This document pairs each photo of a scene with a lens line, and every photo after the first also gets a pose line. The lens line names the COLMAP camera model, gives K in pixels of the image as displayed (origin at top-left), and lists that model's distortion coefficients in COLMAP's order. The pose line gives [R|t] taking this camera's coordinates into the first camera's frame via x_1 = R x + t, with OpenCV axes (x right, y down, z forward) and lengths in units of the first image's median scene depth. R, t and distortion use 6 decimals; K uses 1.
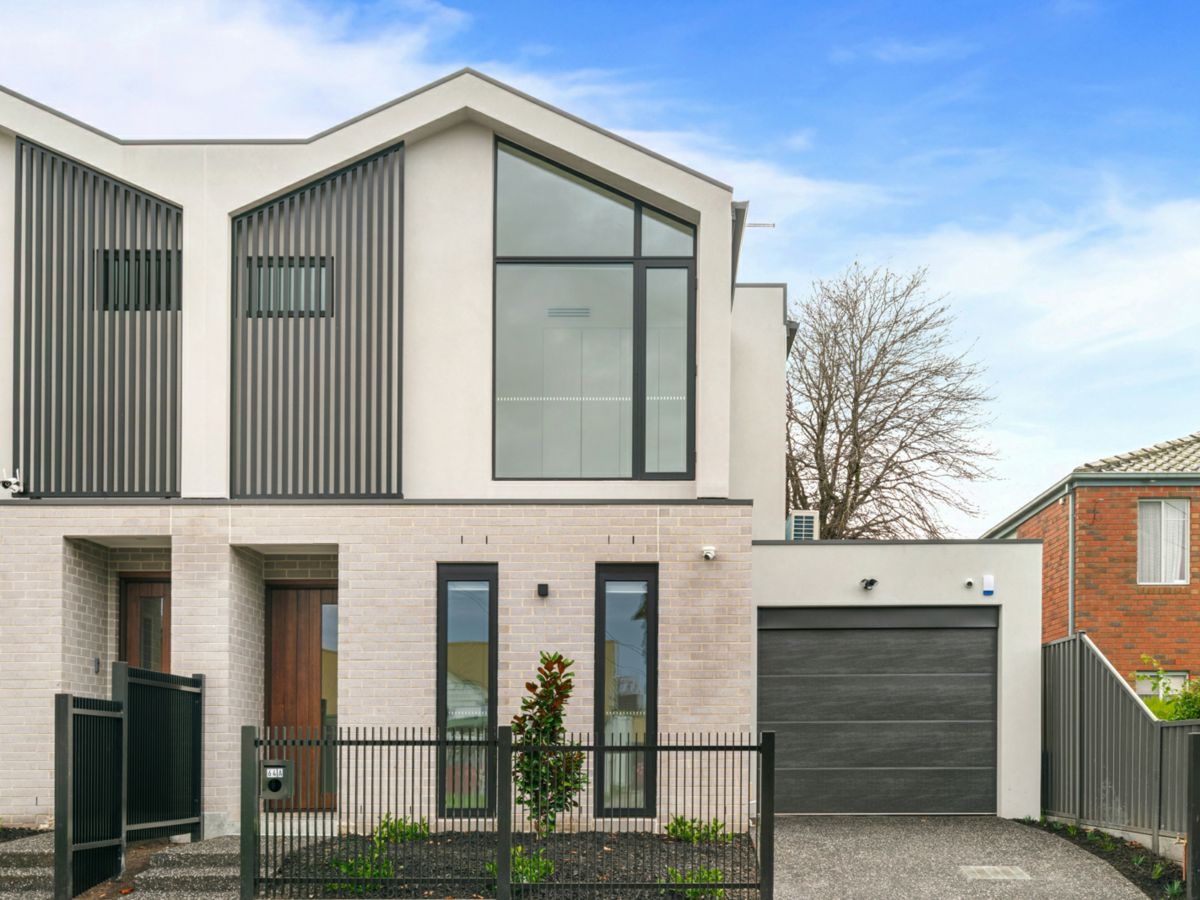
lens RADIAL K [[1122.1, 0, 598.4], [0, 1122.1, 452.5], [0, 0, 1]] dist [-0.005599, 0.000000]
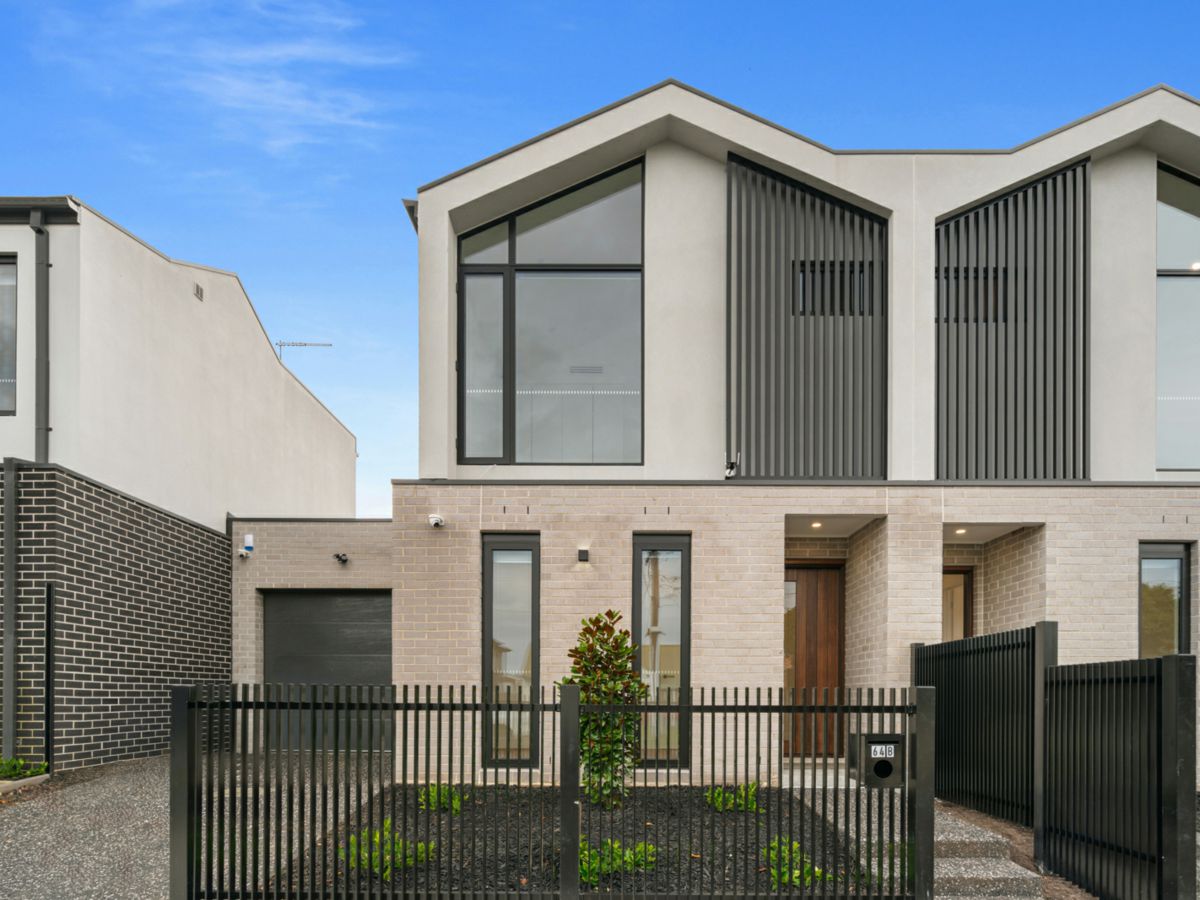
lens RADIAL K [[555.0, 0, 602.1], [0, 555.0, 451.2], [0, 0, 1]] dist [-0.003706, 0.000151]
pose [[0.999953, 0.005587, 0.007889, -0.657173], [-0.005502, 0.999927, -0.010772, 0.020293], [-0.007948, 0.010728, 0.999911, 0.466392]]
